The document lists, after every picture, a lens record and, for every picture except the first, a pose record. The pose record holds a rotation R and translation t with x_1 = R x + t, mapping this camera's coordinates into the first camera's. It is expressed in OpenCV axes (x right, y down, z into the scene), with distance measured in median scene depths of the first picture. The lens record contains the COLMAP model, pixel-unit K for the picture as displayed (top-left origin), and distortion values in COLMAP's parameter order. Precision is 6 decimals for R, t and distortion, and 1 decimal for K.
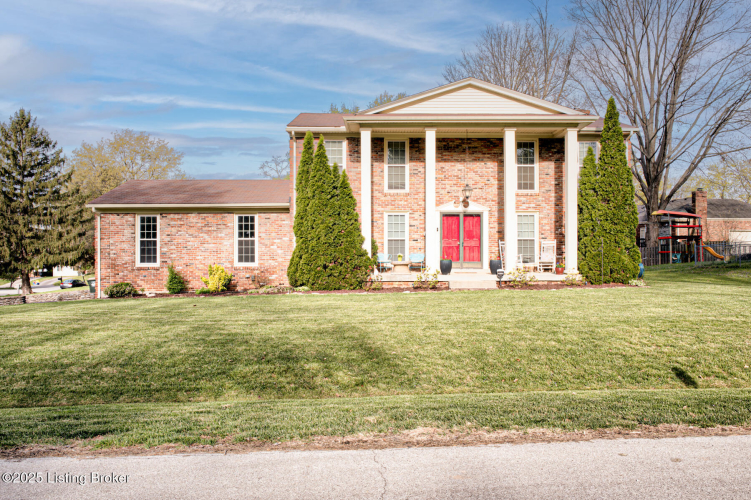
lens RADIAL K [[632.1, 0, 376.5], [0, 632.1, 252.9], [0, 0, 1]] dist [-0.005634, -0.000335]
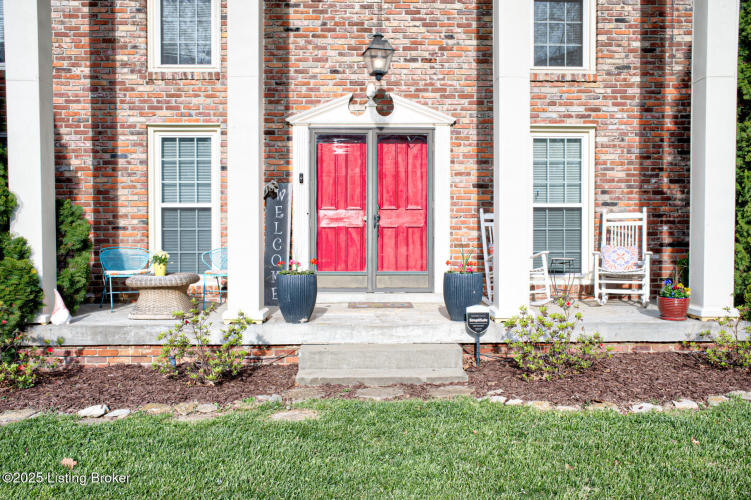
lens RADIAL K [[689.4, 0, 374.7], [0, 689.4, 246.8], [0, 0, 1]] dist [0.008168, 0.000000]
pose [[0.999995, -0.000969, 0.002849, 0.134920], [0.000933, 0.999920, 0.012650, -0.004728], [-0.002861, -0.012647, 0.999916, 0.622810]]
